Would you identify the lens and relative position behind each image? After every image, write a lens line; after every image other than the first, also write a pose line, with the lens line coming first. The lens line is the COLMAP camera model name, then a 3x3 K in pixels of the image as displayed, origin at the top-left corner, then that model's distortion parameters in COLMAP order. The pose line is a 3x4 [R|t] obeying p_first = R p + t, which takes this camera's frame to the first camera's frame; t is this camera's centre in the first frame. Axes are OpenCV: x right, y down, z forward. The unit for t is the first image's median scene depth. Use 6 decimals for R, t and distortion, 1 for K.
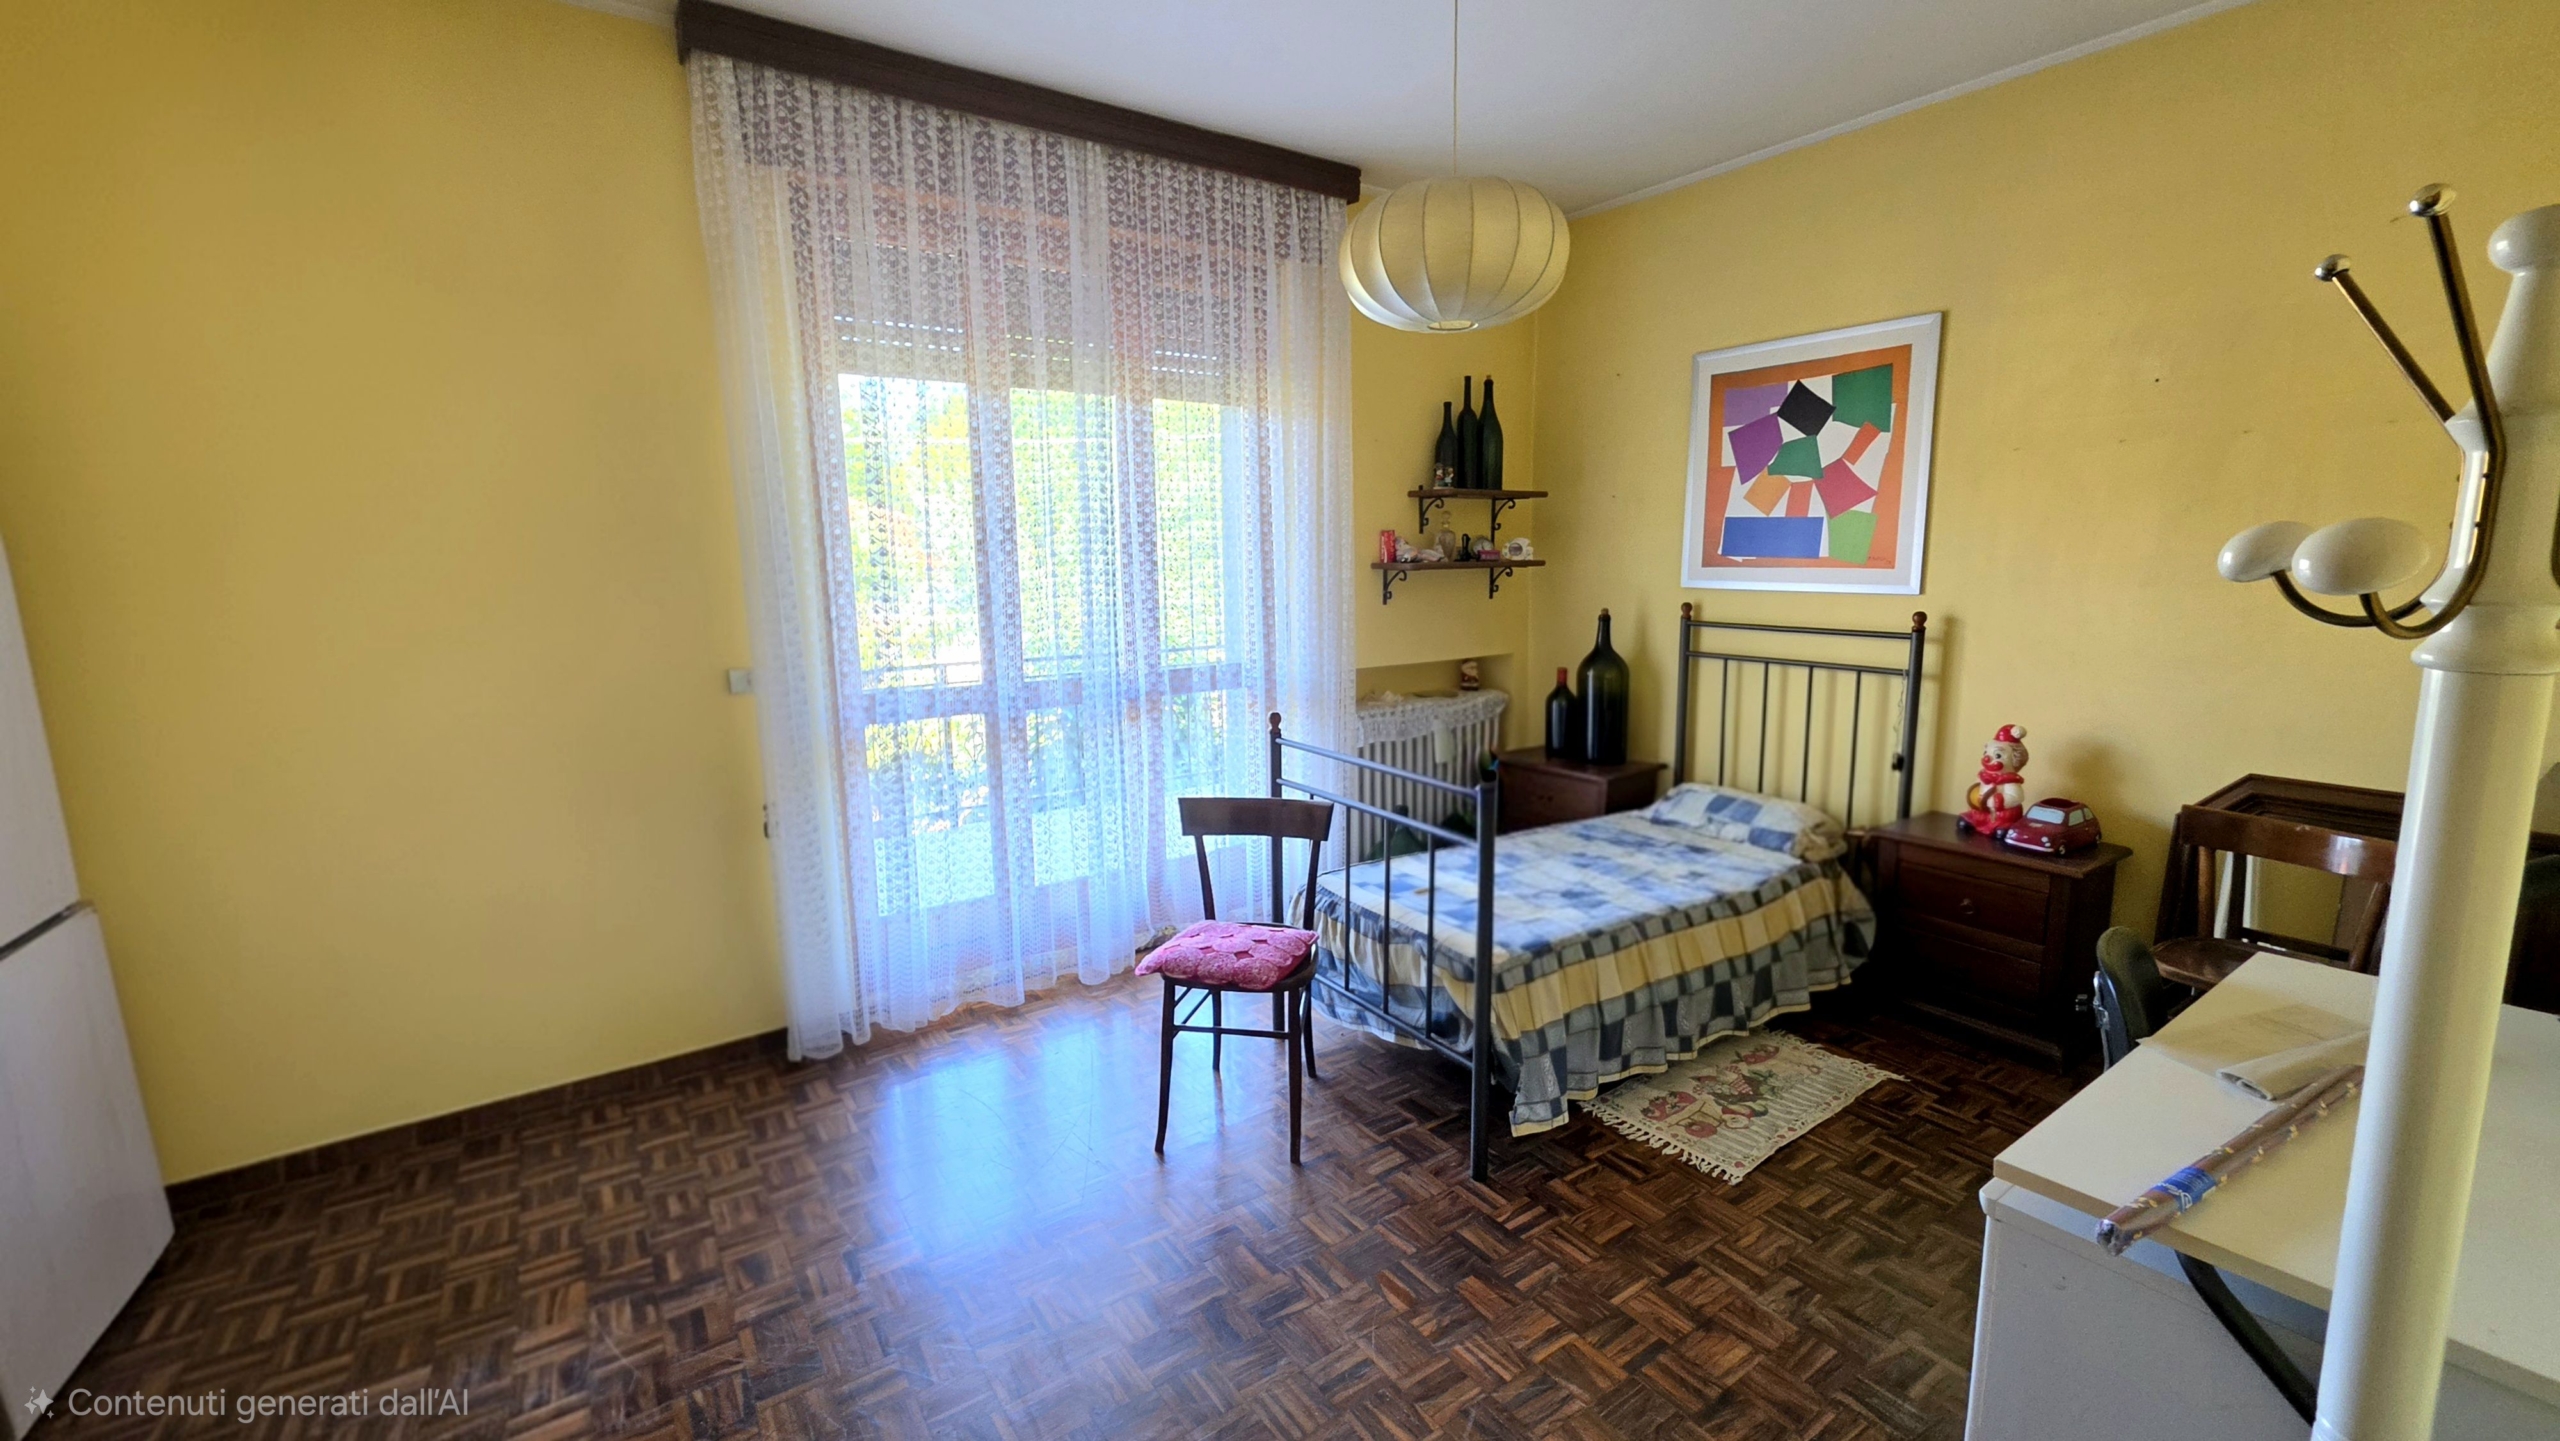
lens RADIAL K [[1031.0, 0, 1286.6], [0, 1031.0, 707.2], [0, 0, 1]] dist [-0.005304, 0.000833]
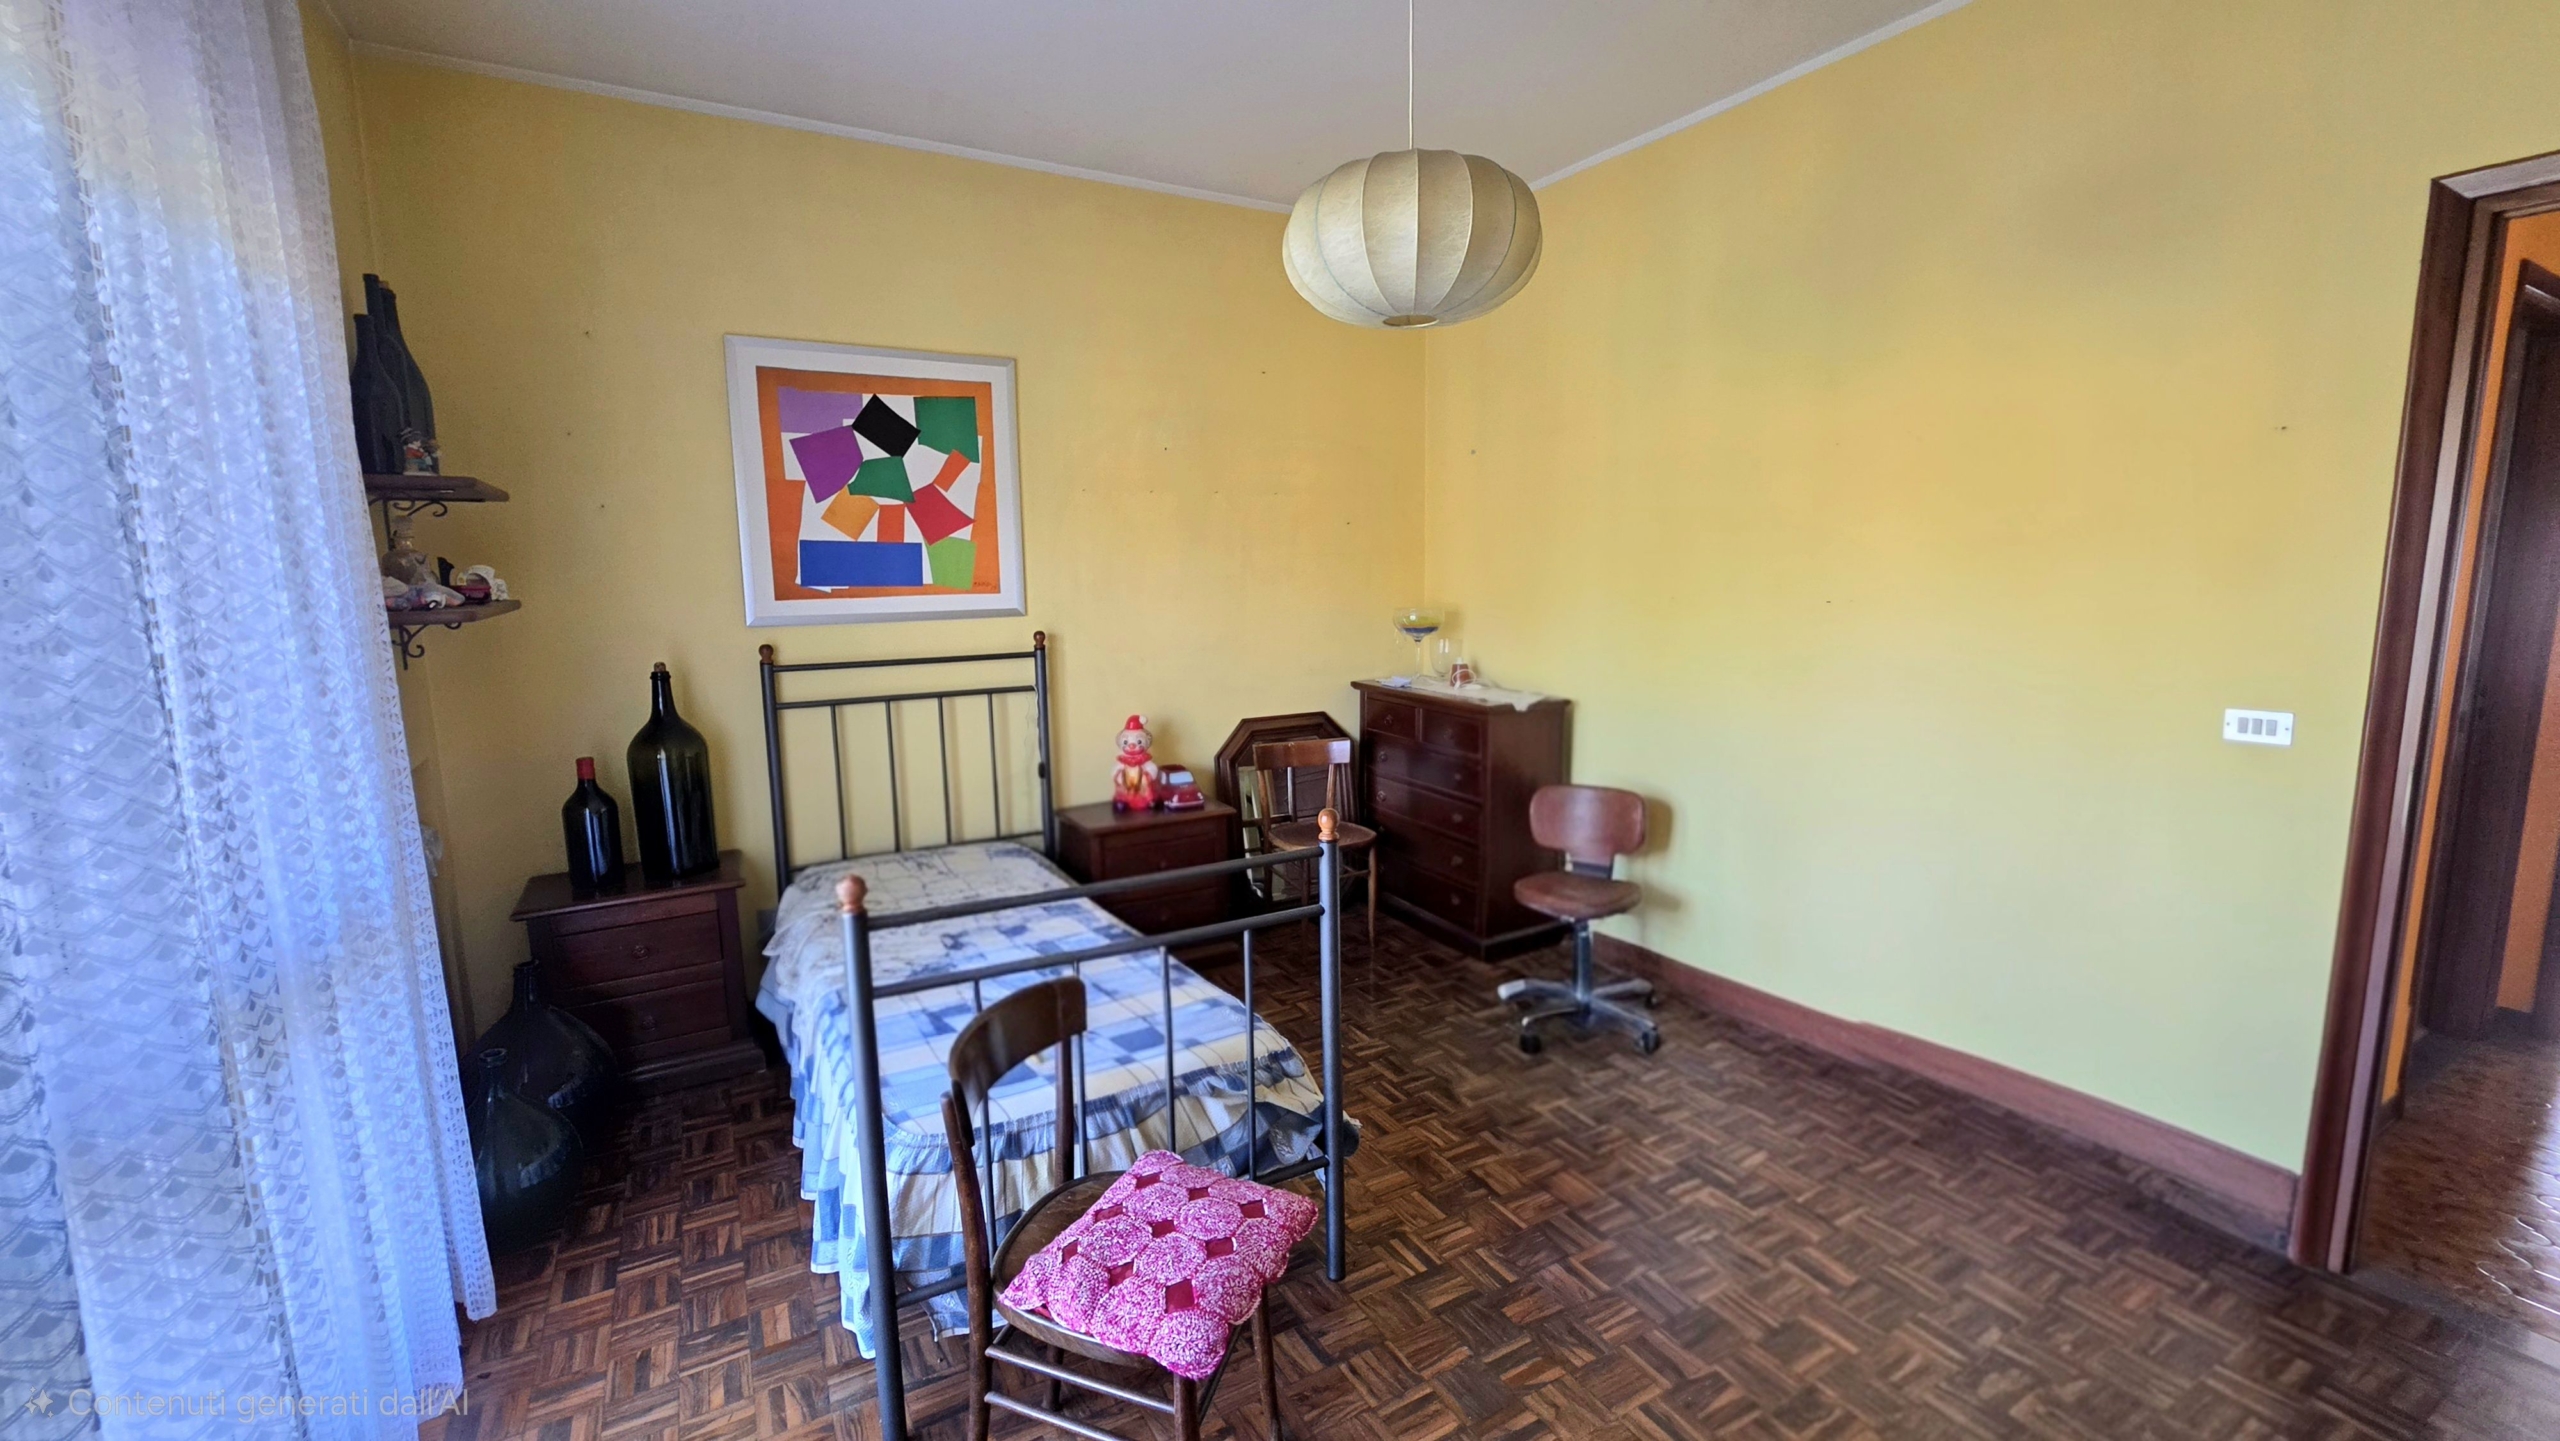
lens RADIAL K [[1031.0, 0, 1286.6], [0, 1031.0, 707.2], [0, 0, 1]] dist [-0.005304, 0.000833]
pose [[0.094292, -0.133348, 0.986573, -0.418569], [0.162830, 0.979709, 0.116858, -0.090714], [-0.982138, 0.149625, 0.114092, 0.574998]]
